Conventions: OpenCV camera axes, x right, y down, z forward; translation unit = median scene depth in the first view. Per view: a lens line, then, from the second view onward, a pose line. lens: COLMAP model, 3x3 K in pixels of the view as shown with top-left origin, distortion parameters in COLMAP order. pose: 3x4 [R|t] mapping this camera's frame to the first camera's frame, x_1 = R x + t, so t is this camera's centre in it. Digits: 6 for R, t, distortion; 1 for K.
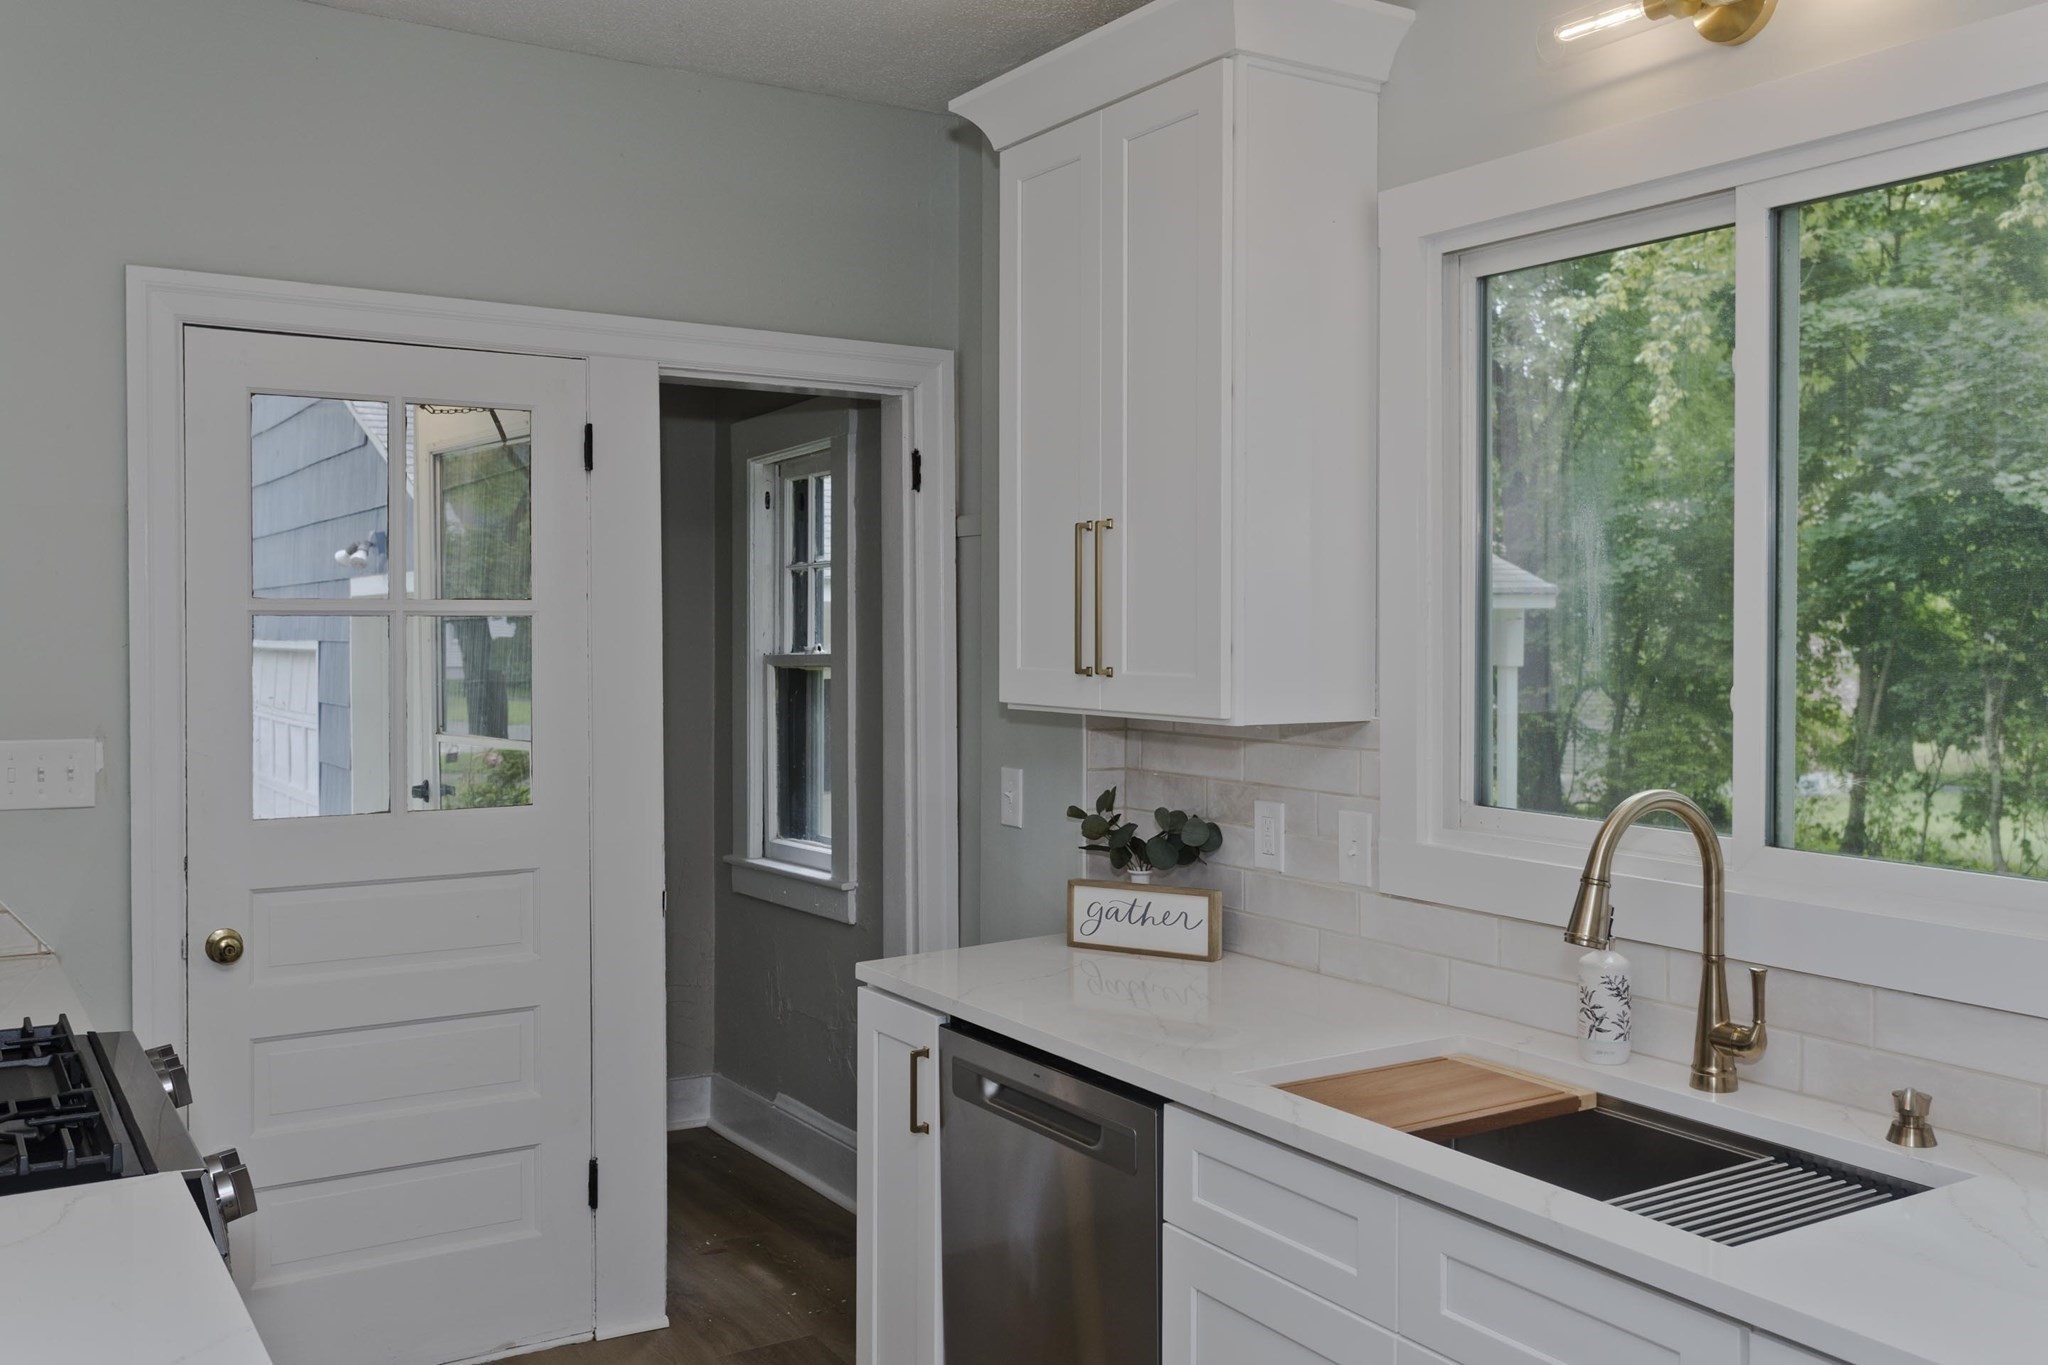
lens RADIAL K [[1798.1, 0, 1023.1], [0, 1798.1, 643.5], [0, 0, 1]] dist [0.006557, 0.002533]
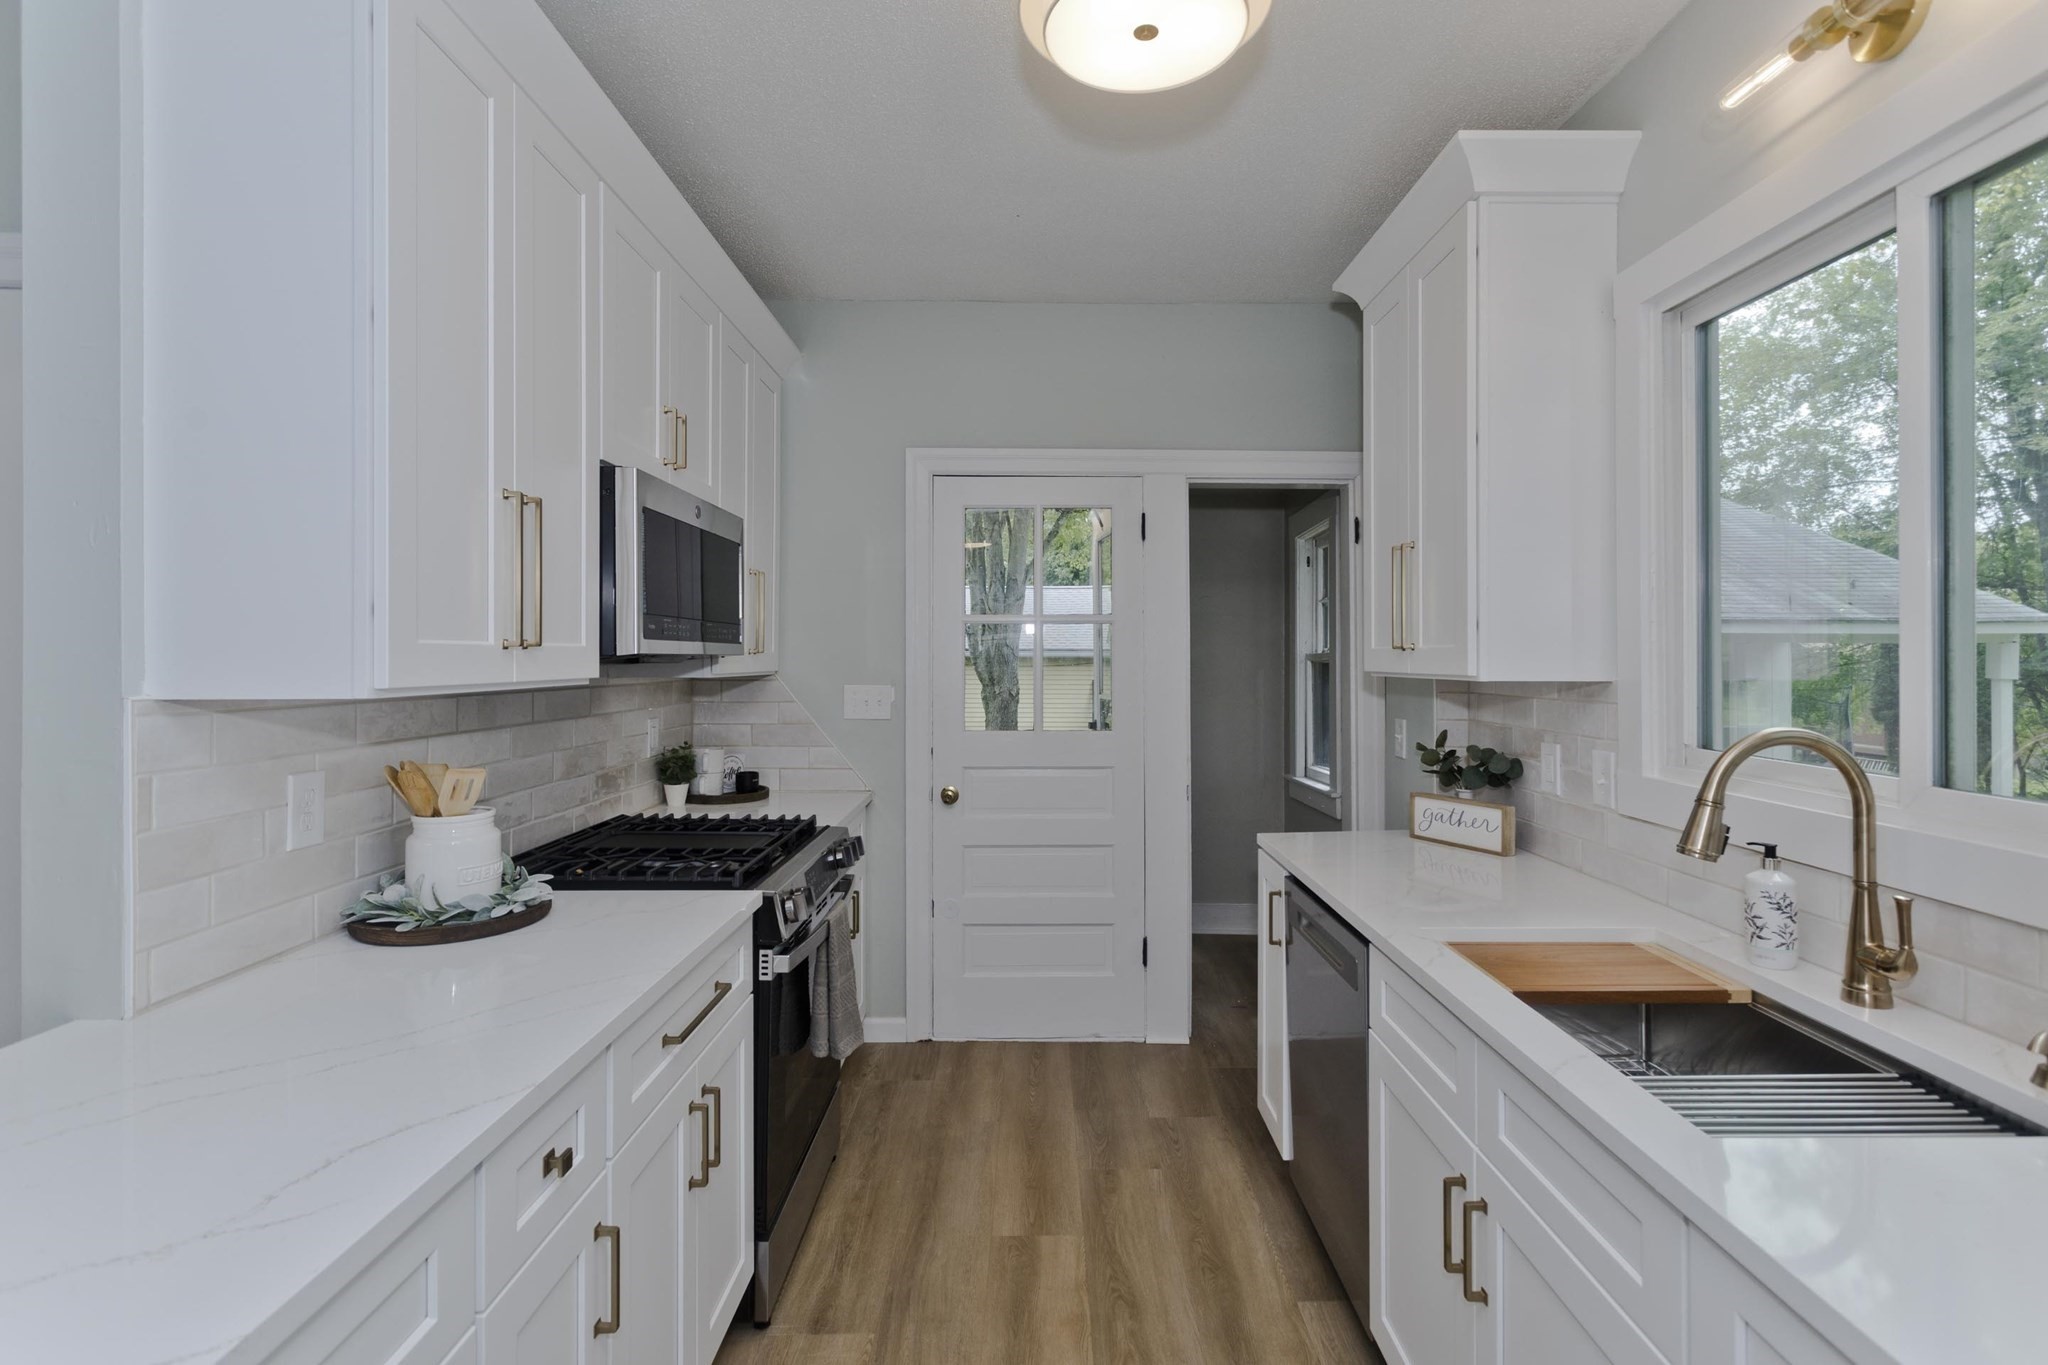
lens RADIAL K [[980.2, 0, 1036.0], [0, 980.2, 652.7], [0, 0, 1]] dist [0.000193, 0.000427]
pose [[0.848007, -0.004380, -0.529967, 0.194574], [-0.005466, 0.999840, -0.017010, 0.033043], [0.529957, 0.017321, 0.847848, 0.158076]]
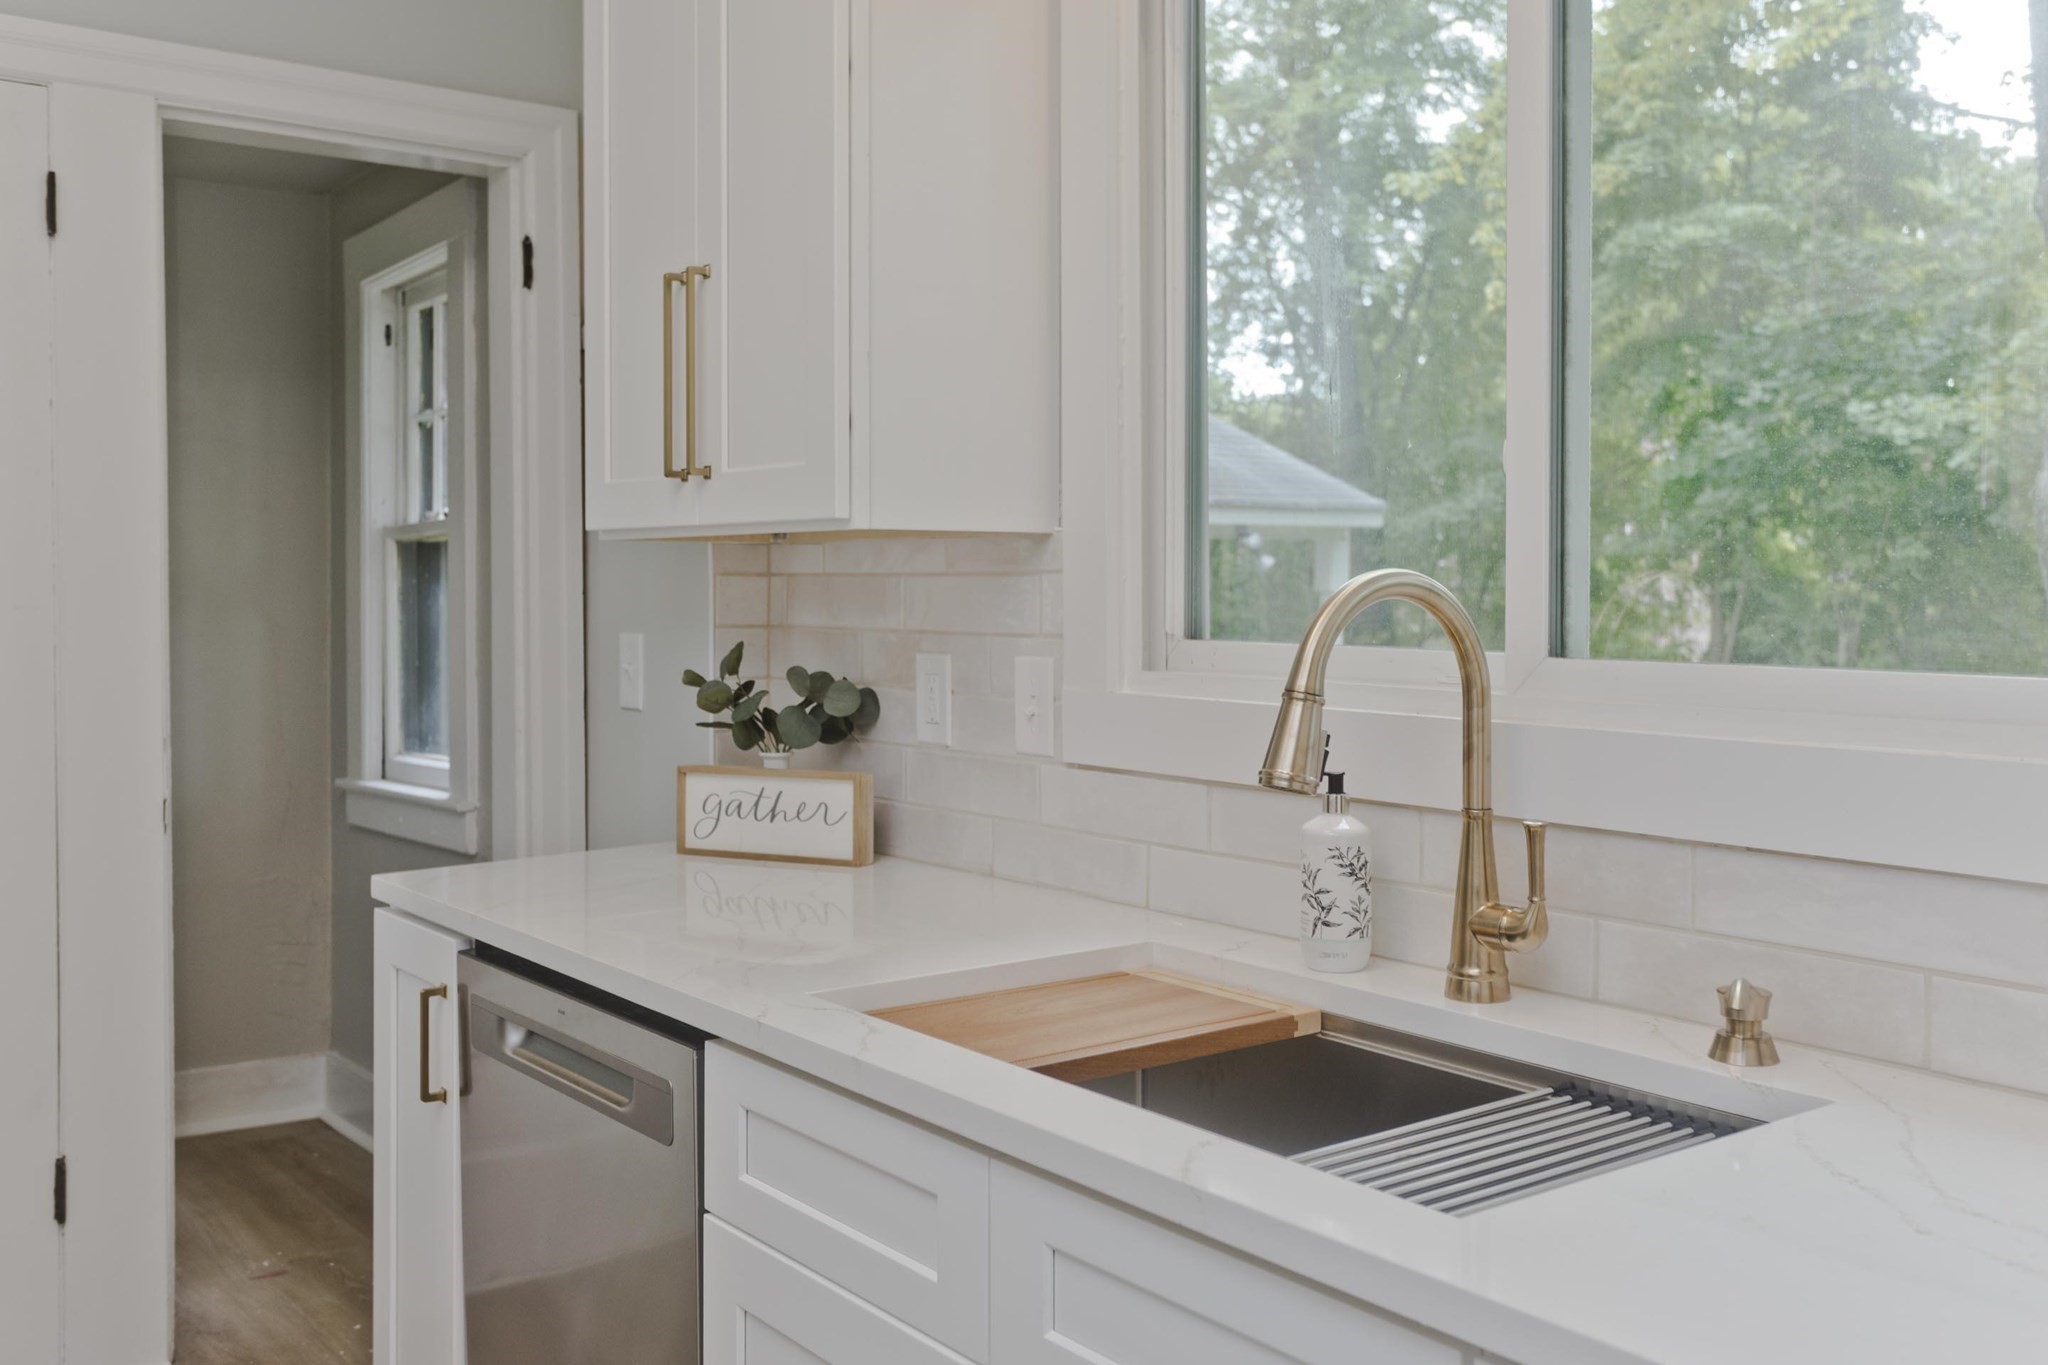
lens RADIAL K [[1917.7, 0, 1021.8], [0, 1917.7, 602.7], [0, 0, 1]] dist [0.010861, 0.000295]
pose [[0.996065, -0.002243, 0.088597, 0.099505], [0.002451, 0.999994, -0.002238, 0.066611], [-0.088592, 0.002447, 0.996065, 0.189668]]
